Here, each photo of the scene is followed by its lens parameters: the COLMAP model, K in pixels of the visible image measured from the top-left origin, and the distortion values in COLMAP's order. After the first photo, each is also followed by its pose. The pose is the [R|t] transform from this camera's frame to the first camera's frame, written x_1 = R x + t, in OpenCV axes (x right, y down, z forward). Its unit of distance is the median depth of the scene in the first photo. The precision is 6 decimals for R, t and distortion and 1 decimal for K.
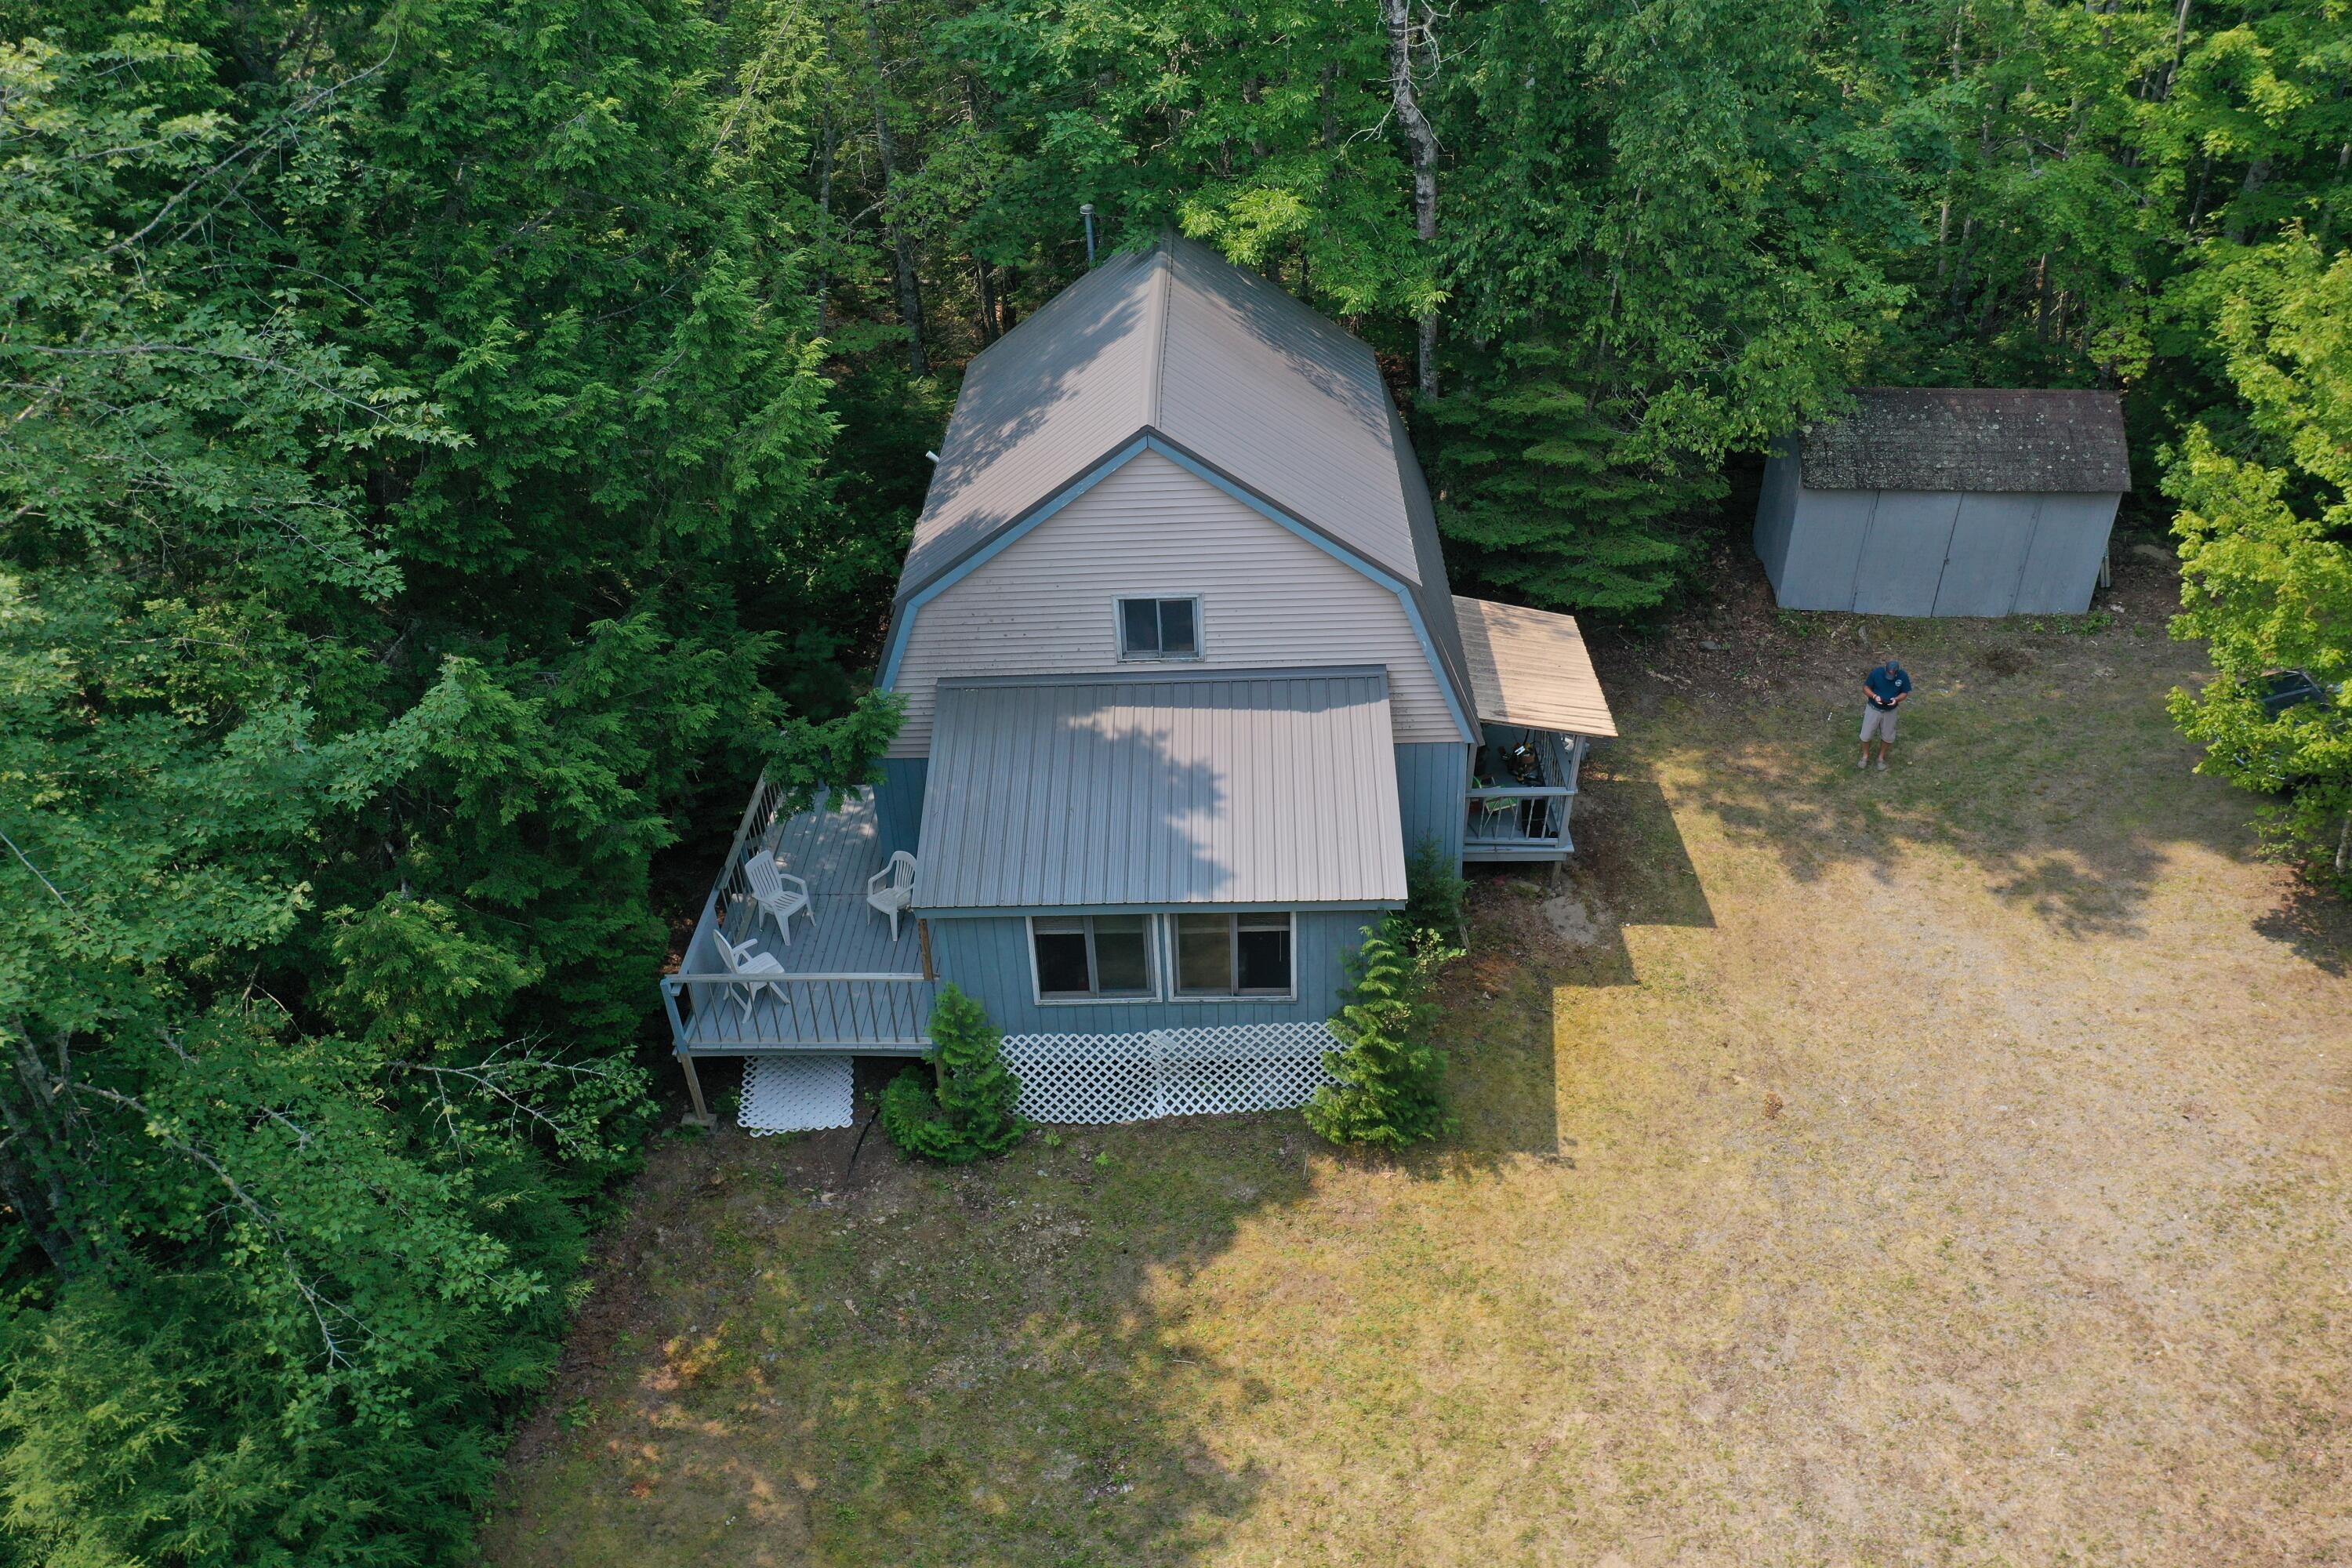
lens RADIAL K [[1865.8, 0, 1176.0], [0, 1865.8, 784.0], [0, 0, 1]] dist [0.006219, 0.005211]
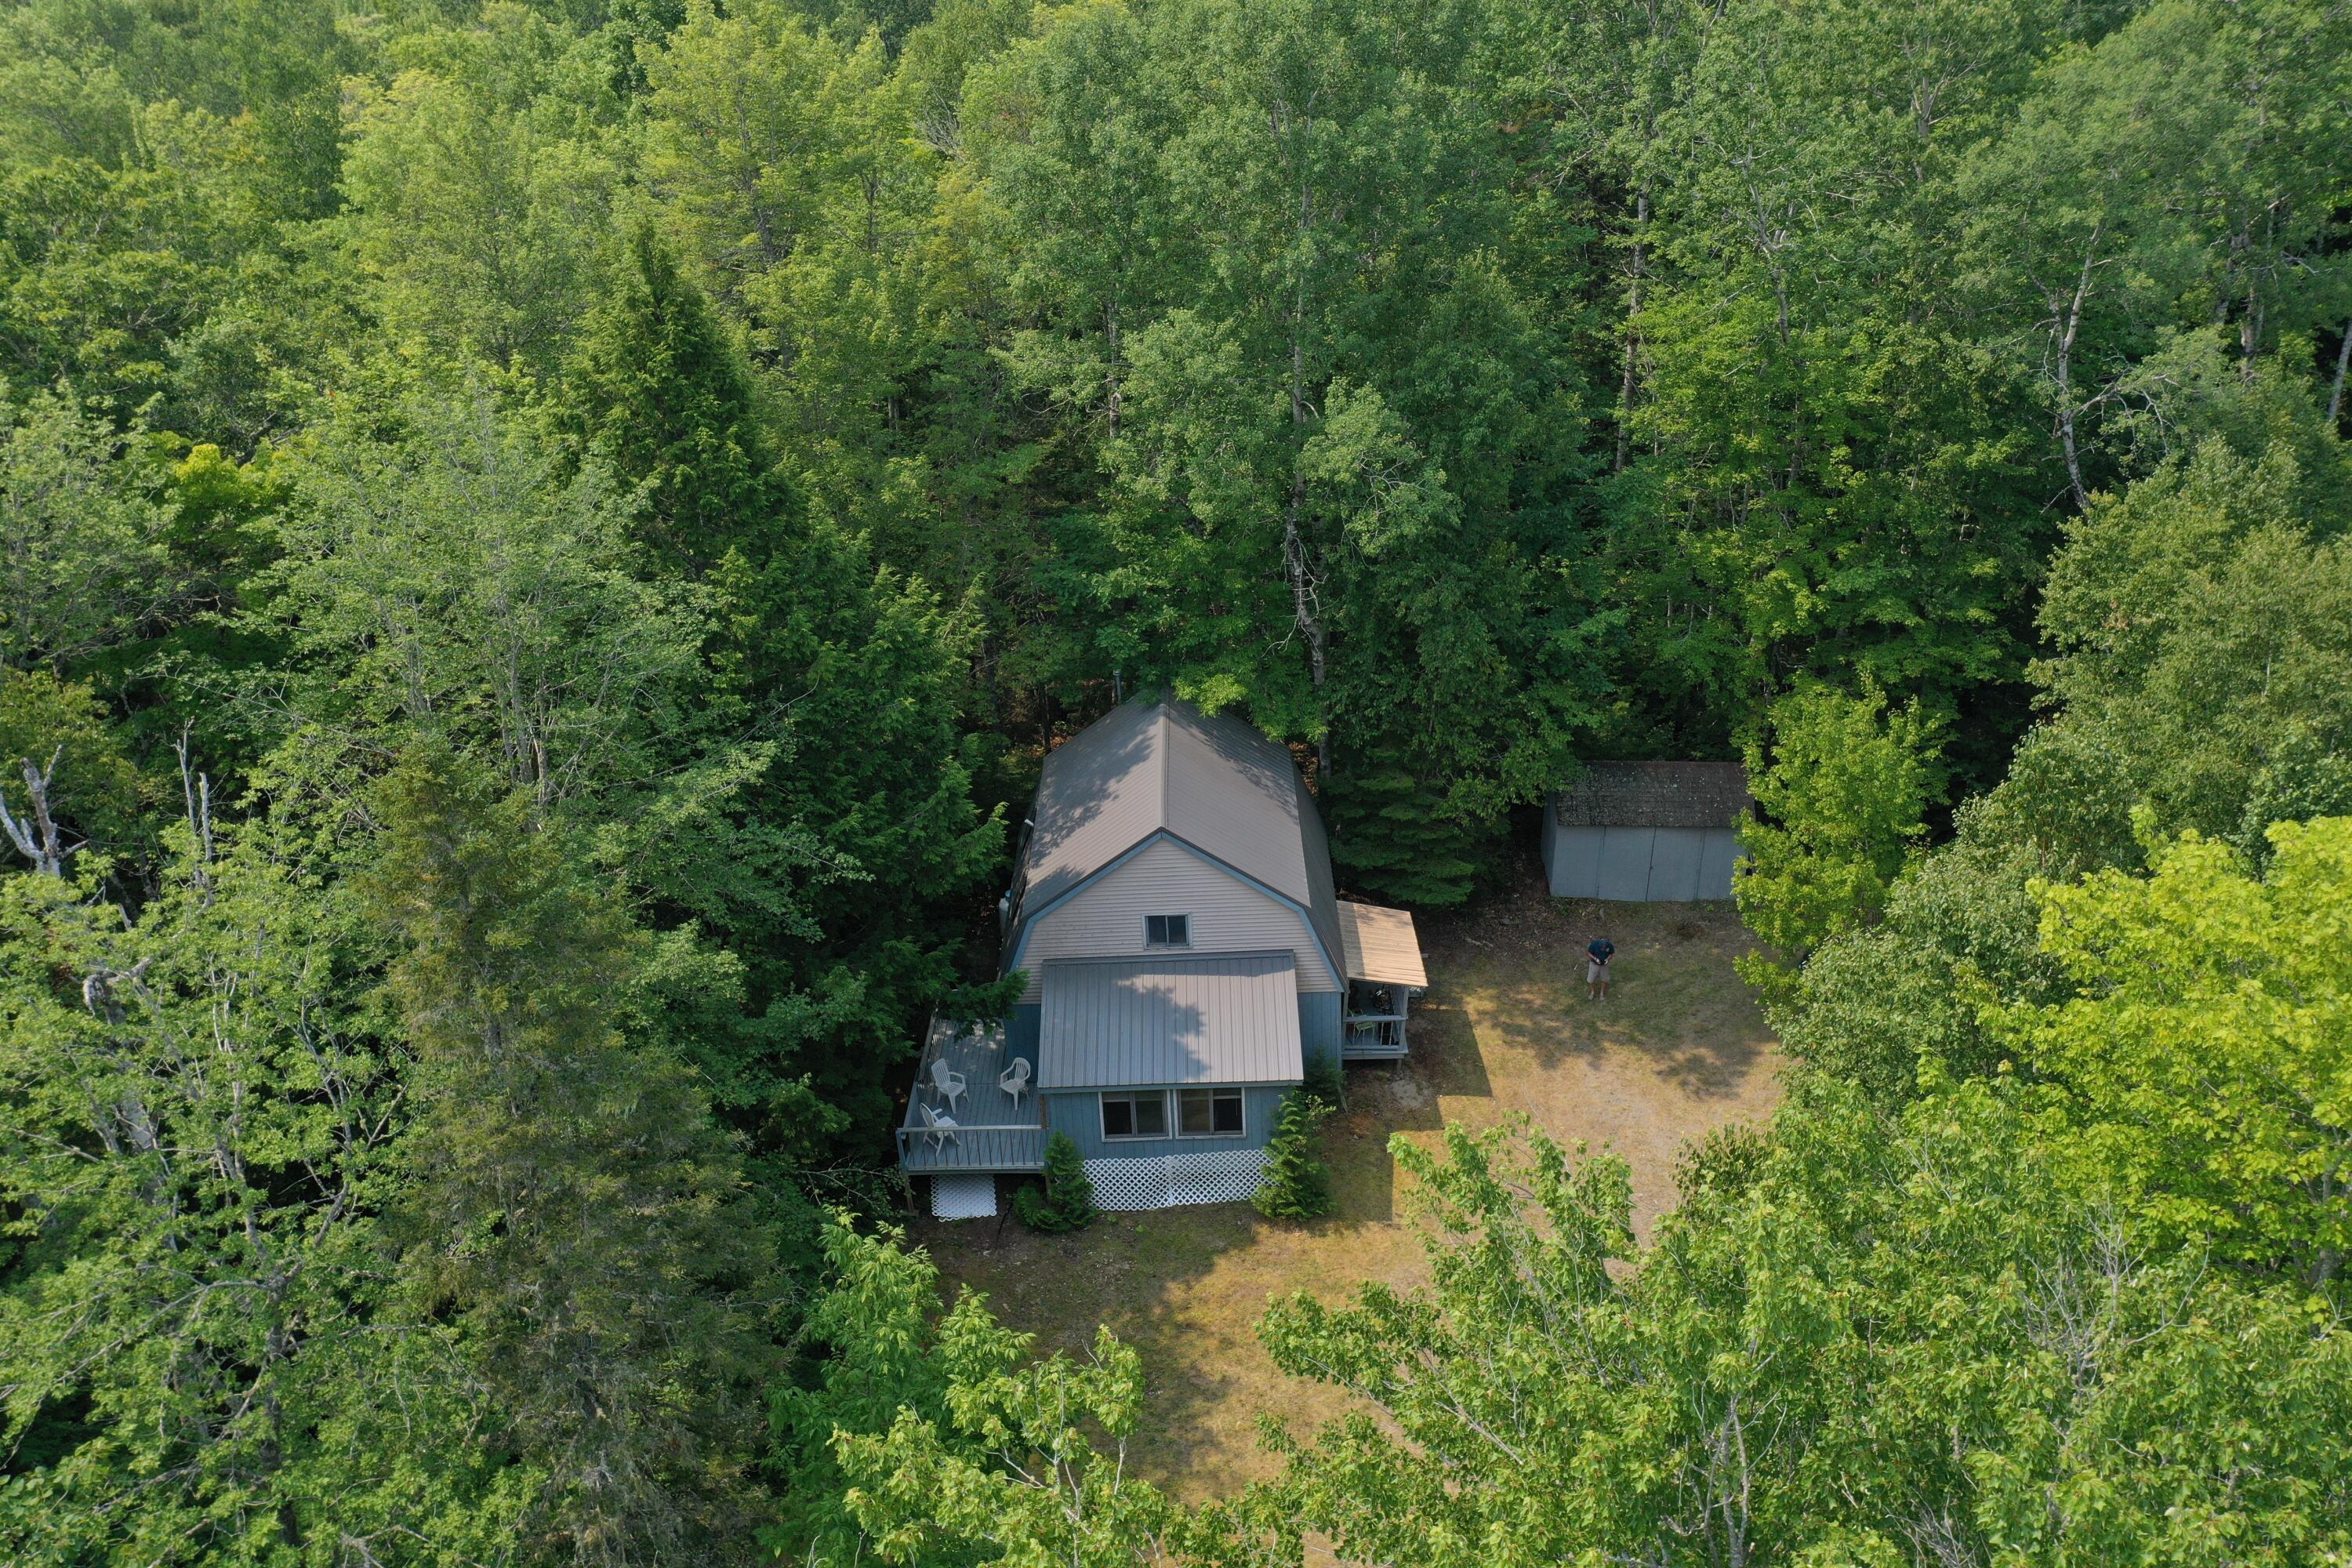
lens RADIAL K [[1865.8, 0, 1176.0], [0, 1865.8, 784.0], [0, 0, 1]] dist [0.006219, 0.005211]
pose [[0.999812, -0.010454, 0.016321, -0.028899], [0.012186, 0.993866, -0.109922, -0.026433], [-0.015072, 0.110100, 0.993806, -0.821940]]
